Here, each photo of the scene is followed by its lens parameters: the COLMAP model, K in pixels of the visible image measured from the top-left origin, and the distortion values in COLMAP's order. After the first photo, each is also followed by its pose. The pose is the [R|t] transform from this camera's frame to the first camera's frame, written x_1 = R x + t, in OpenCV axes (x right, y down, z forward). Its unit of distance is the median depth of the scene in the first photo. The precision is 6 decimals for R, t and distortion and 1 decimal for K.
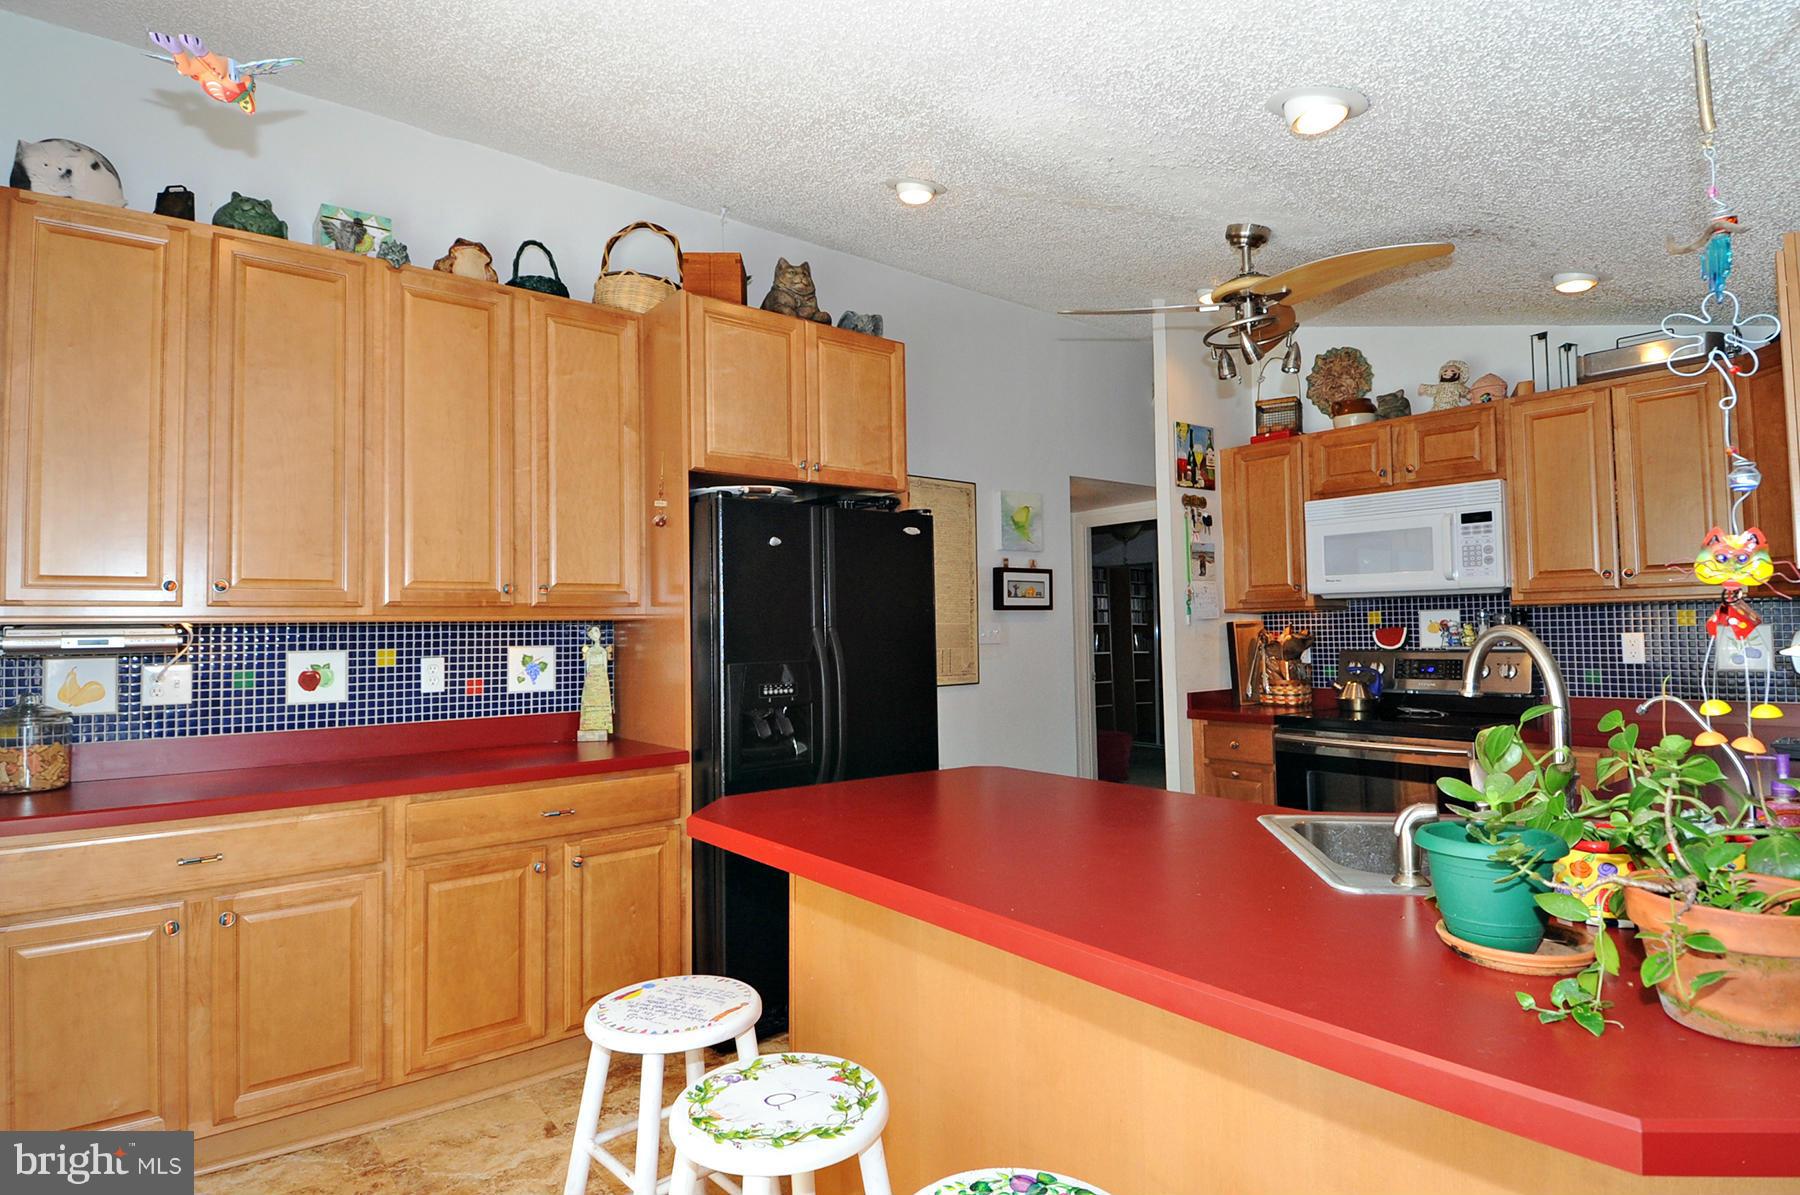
lens RADIAL K [[919.7, 0, 904.4], [0, 919.7, 592.2], [0, 0, 1]] dist [0.027364, -0.004298]
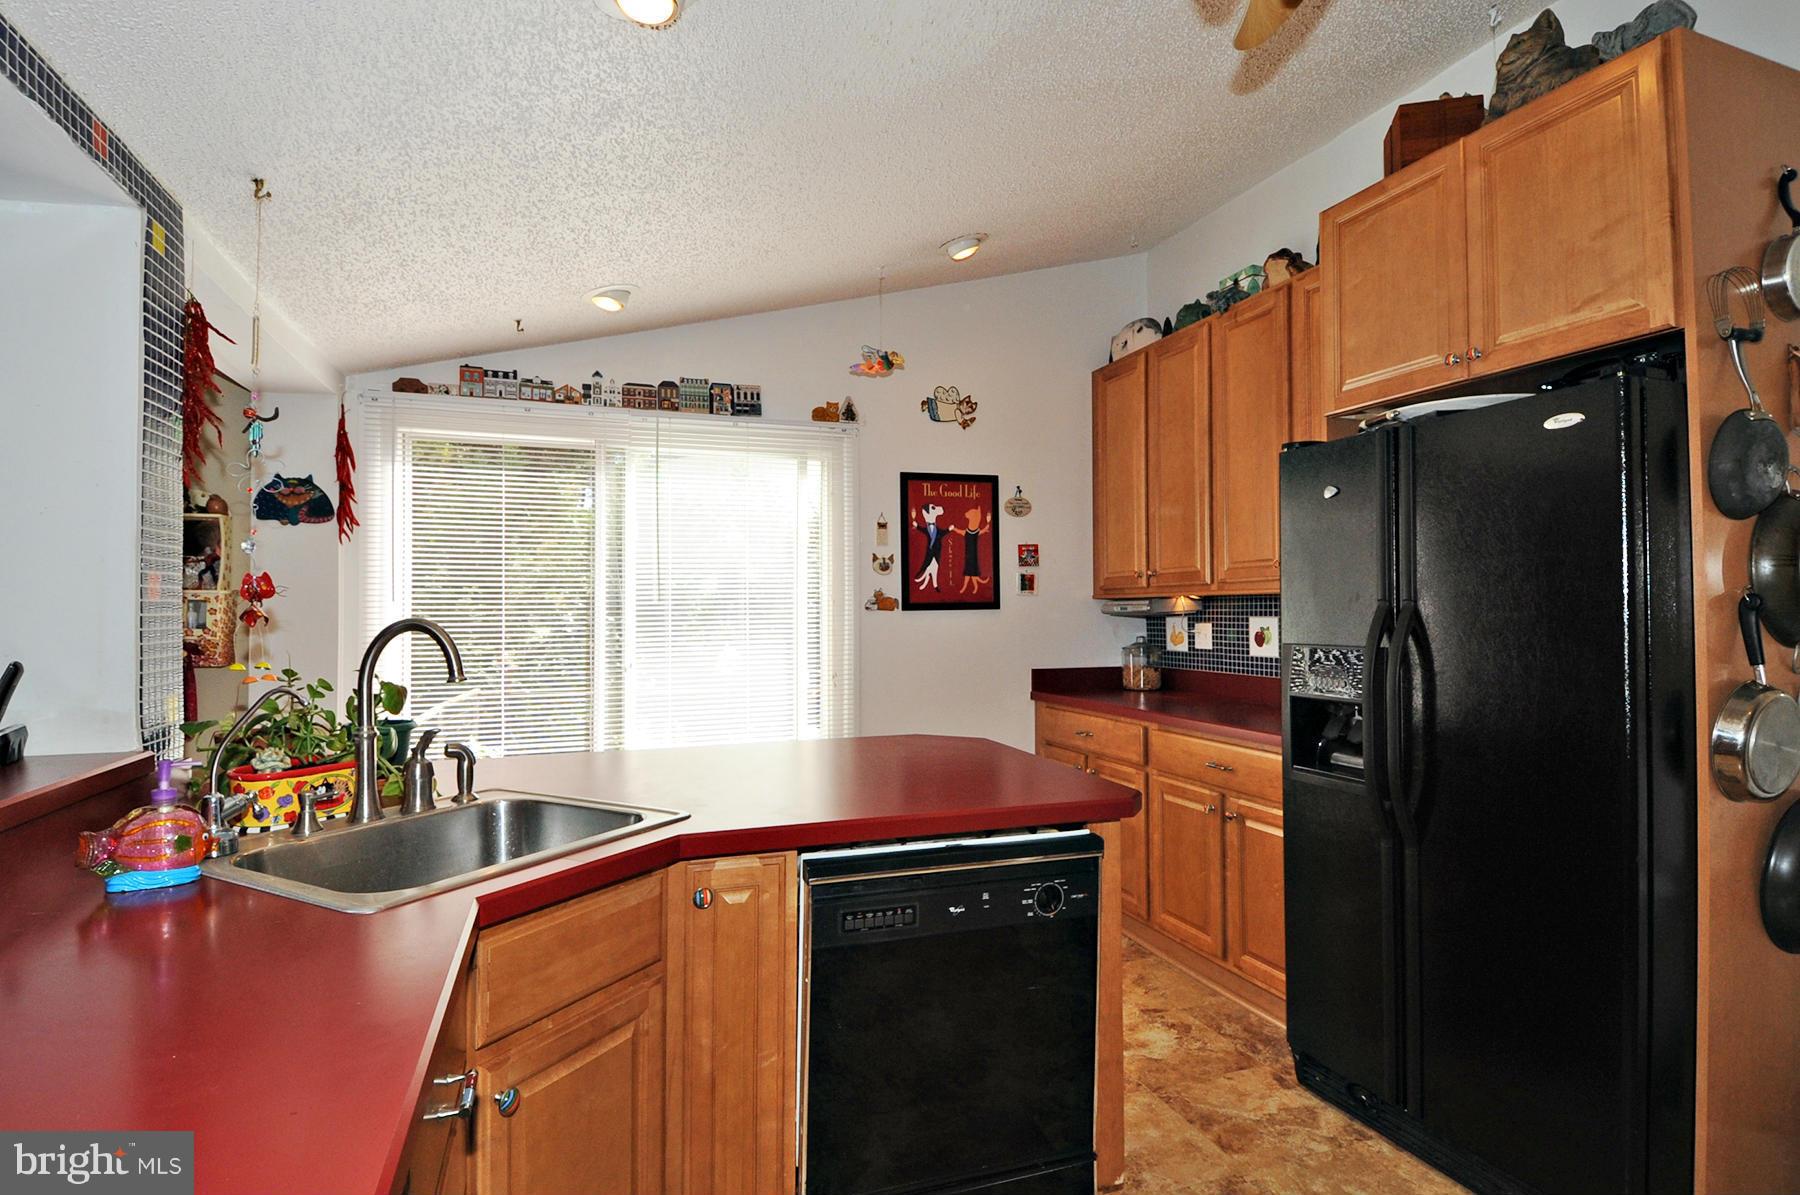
lens RADIAL K [[919.7, 0, 904.2], [0, 919.7, 606.2], [0, 0, 1]] dist [0.027364, -0.004298]
pose [[-0.316080, 0.006162, -0.948713, 0.746315], [0.051494, 0.998616, -0.010670, 0.037583], [0.947334, -0.052226, -0.315959, 0.942925]]
